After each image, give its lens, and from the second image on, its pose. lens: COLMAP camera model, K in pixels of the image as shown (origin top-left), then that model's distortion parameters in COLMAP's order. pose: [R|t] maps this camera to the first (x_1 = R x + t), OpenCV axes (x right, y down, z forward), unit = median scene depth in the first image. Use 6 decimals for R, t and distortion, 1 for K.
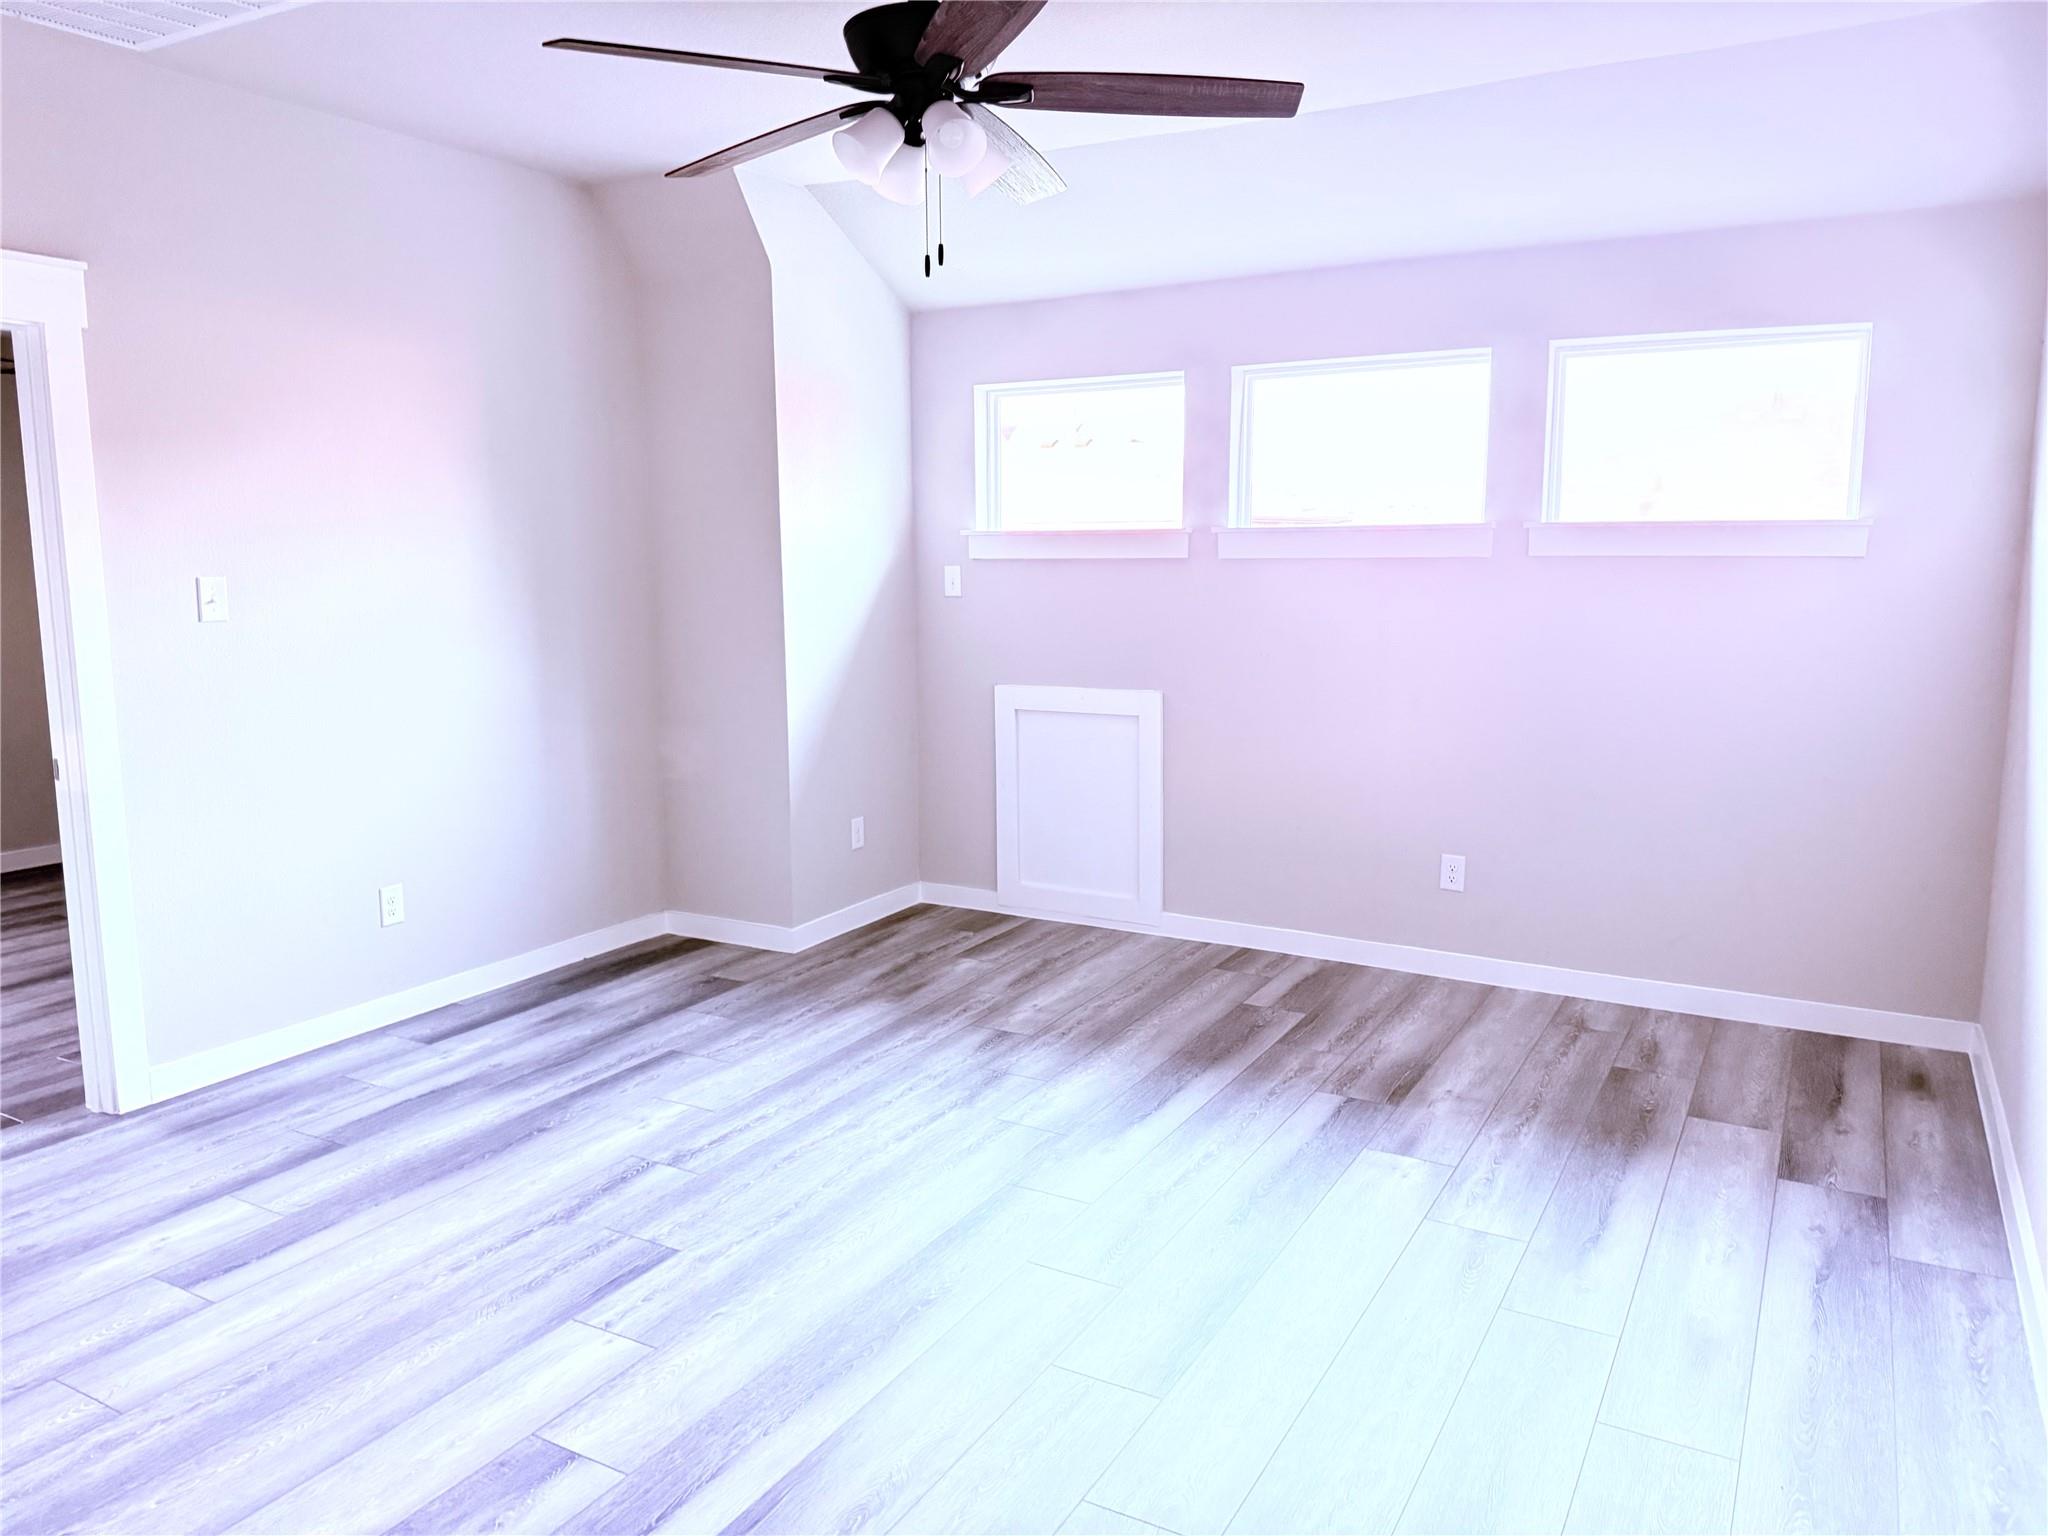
lens RADIAL K [[1447.7, 0, 1032.6], [0, 1447.7, 760.8], [0, 0, 1]] dist [0.024169, -0.041327]
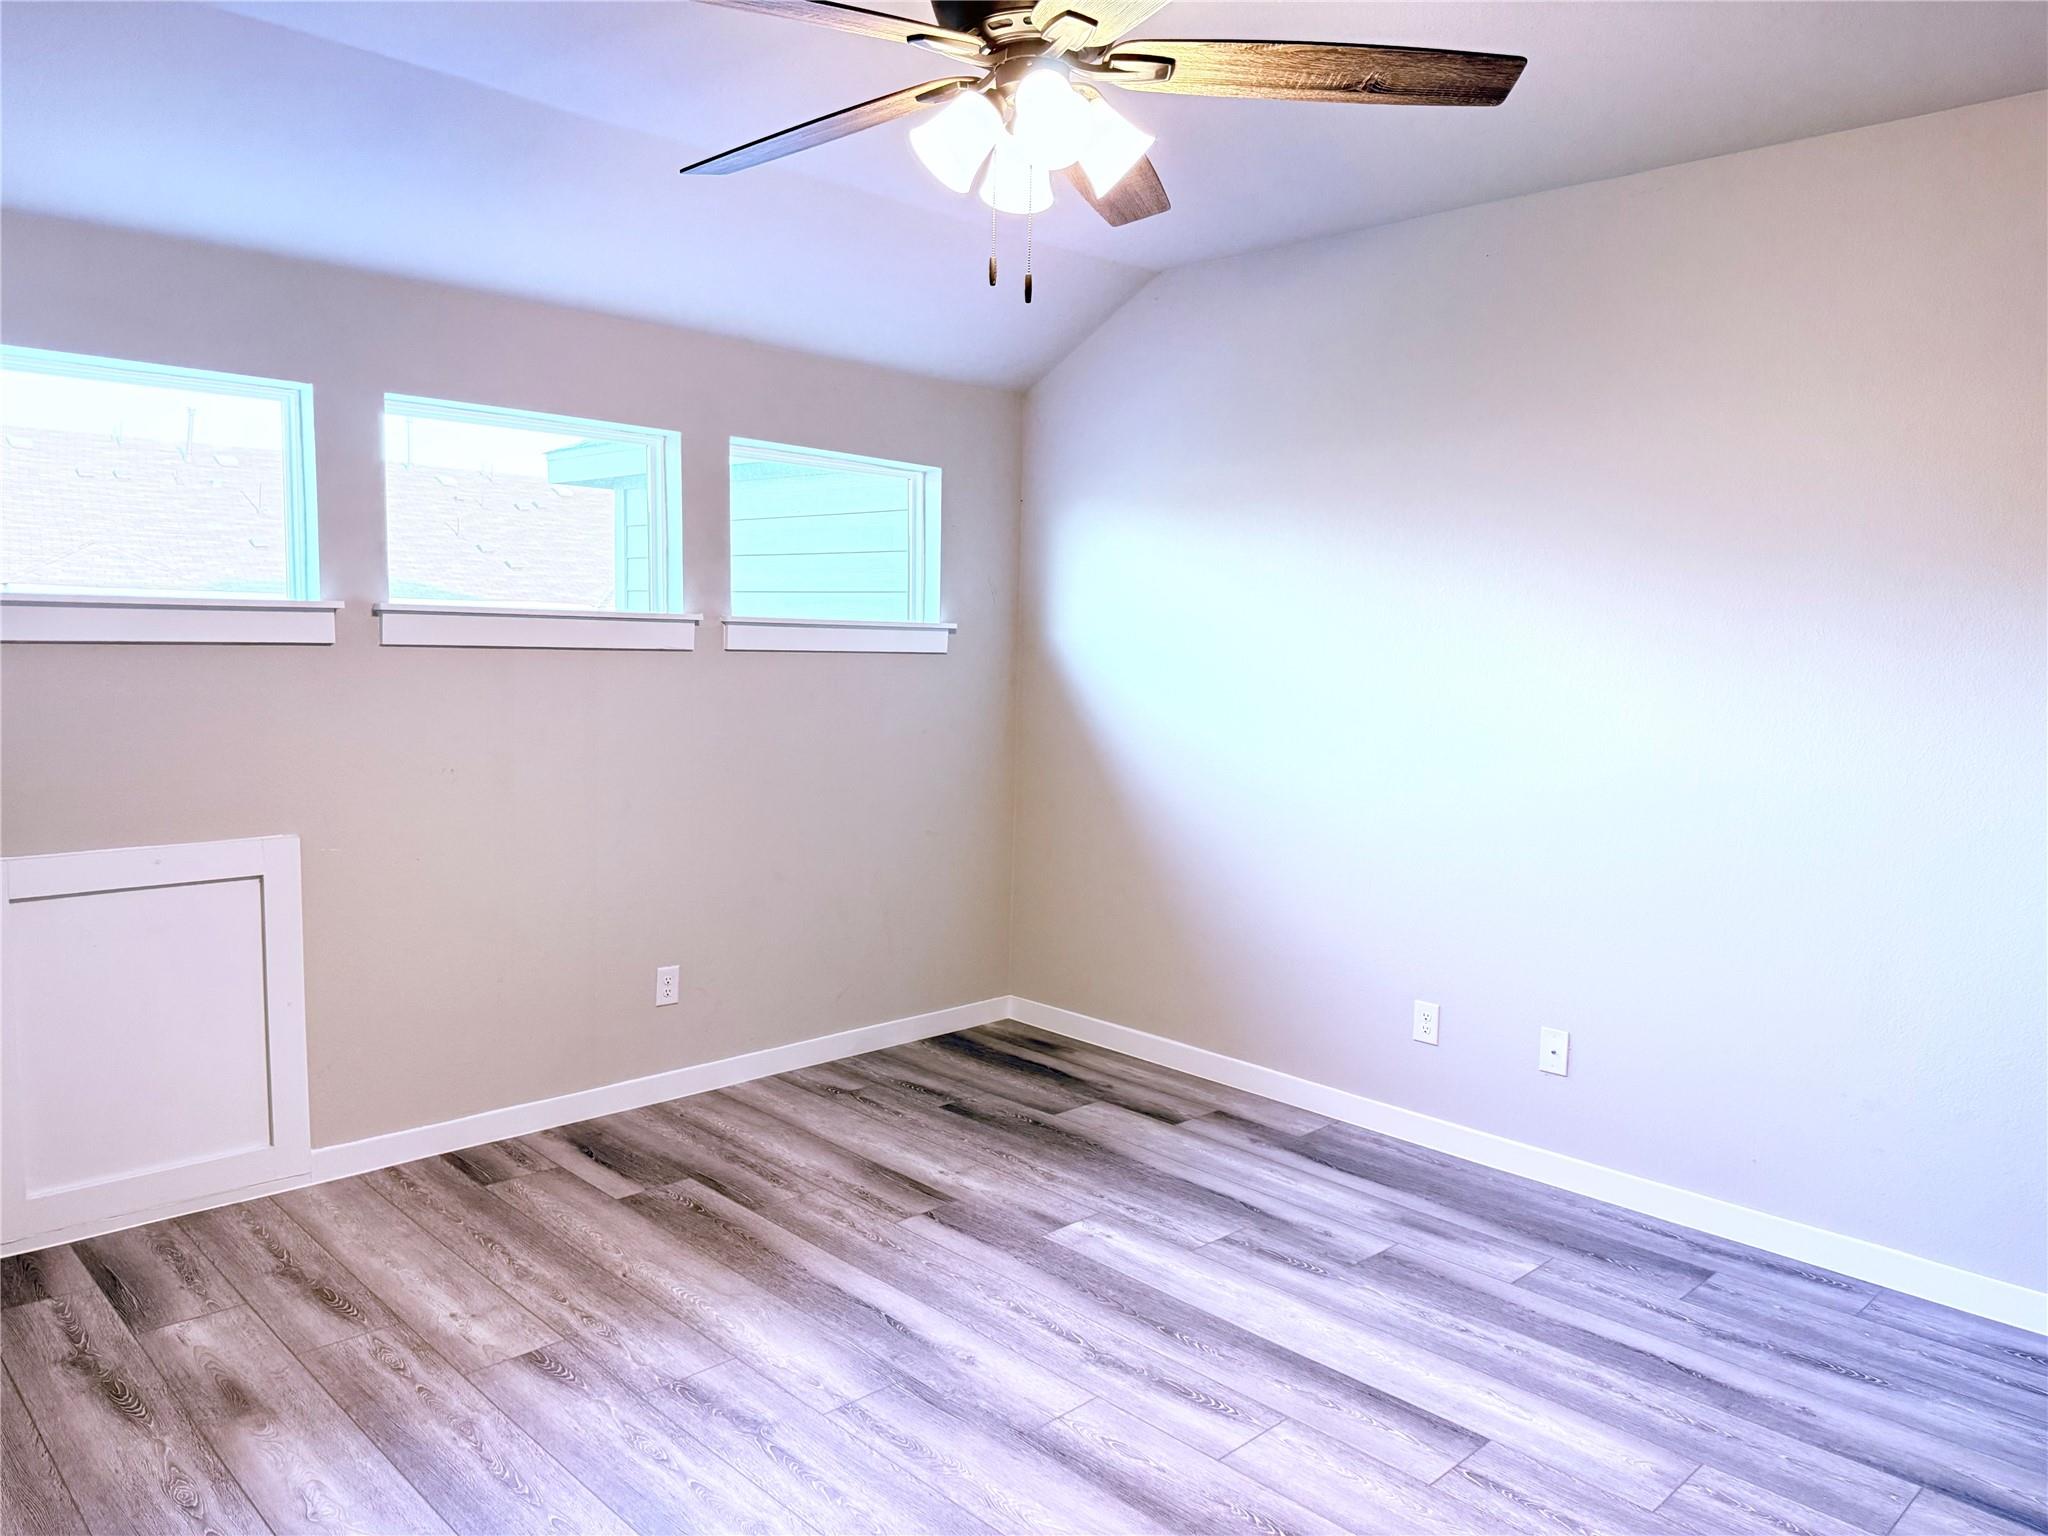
lens RADIAL K [[1447.7, 0, 1040.0], [0, 1447.7, 755.3], [0, 0, 1]] dist [0.024169, -0.041327]
pose [[0.285003, -0.078682, 0.955292, -0.546916], [0.127646, 0.990864, 0.043530, -0.082060], [-0.949989, 0.109533, 0.292443, 0.526959]]
